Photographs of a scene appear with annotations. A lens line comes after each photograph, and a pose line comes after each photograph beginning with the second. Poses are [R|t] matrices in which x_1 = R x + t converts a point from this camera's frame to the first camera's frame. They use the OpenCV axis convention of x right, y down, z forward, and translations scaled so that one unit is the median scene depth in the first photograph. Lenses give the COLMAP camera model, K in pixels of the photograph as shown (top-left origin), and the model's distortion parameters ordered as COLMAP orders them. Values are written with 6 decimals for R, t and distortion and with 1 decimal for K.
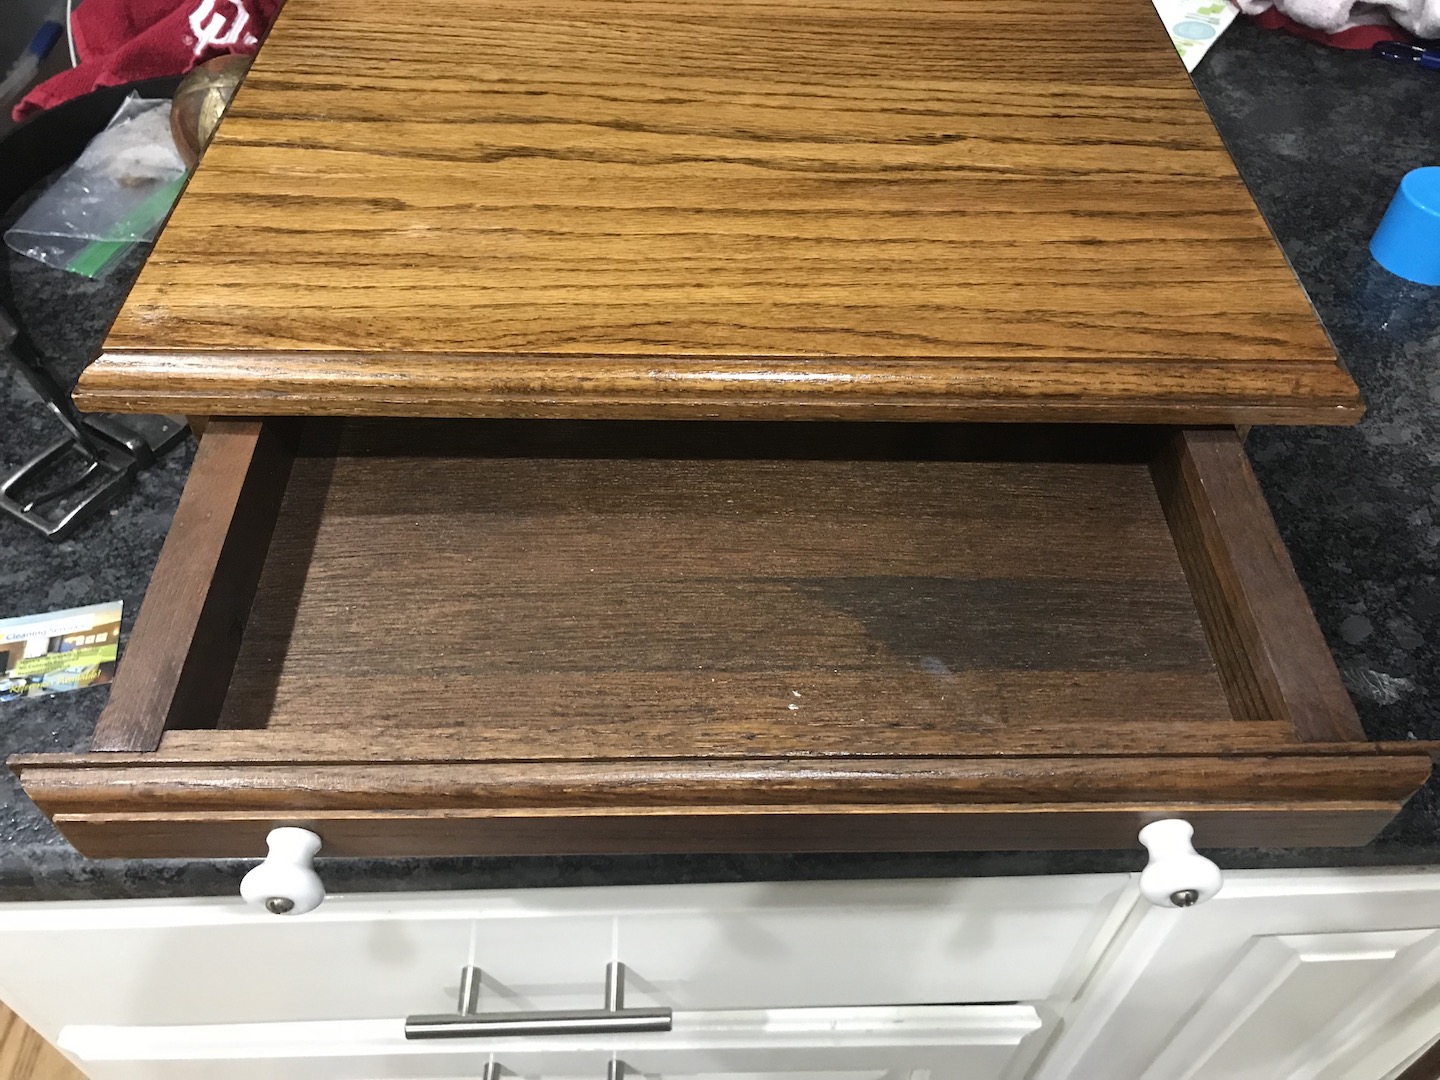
lens RADIAL K [[1183.2, 0, 704.9], [0, 1183.2, 538.8], [0, 0, 1]] dist [0.015551, -0.009872]
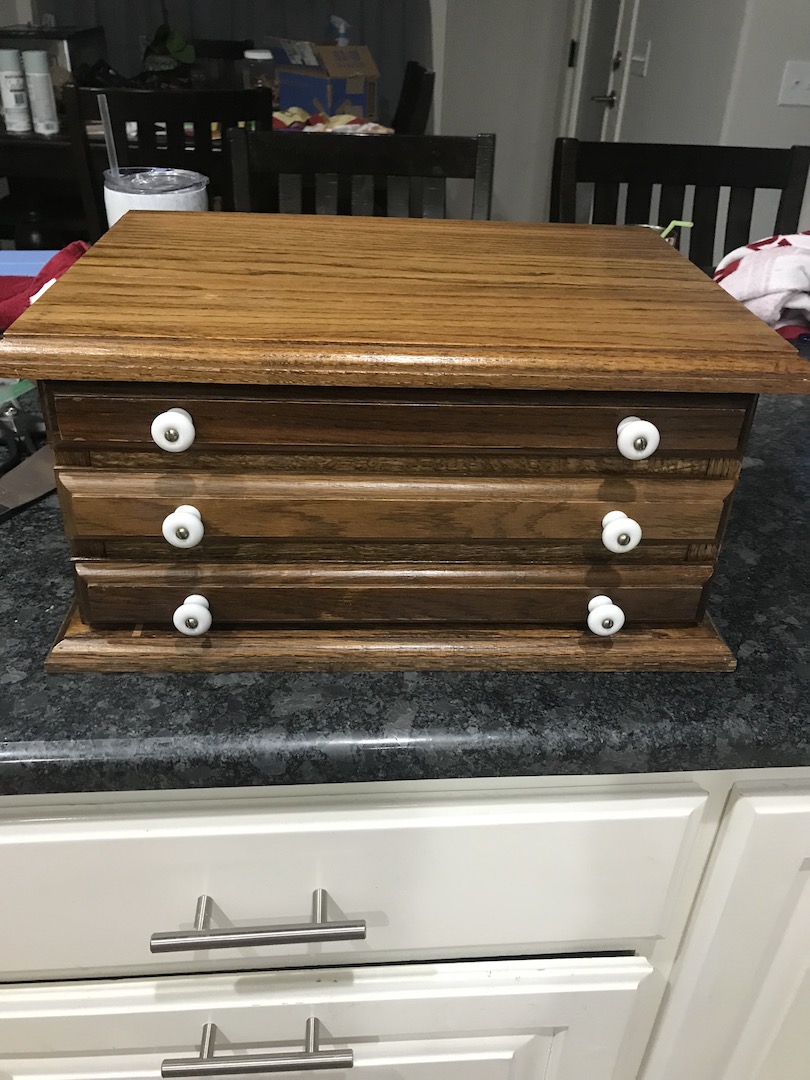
lens RADIAL K [[887.4, 0, 405.0], [0, 887.4, 540.0], [0, 0, 1]] dist [0.015551, -0.009872]
pose [[0.998112, 0.000814, 0.061412, -0.063605], [0.016757, 0.958369, -0.285041, 0.397561], [-0.059087, 0.285532, 0.956546, -0.034788]]
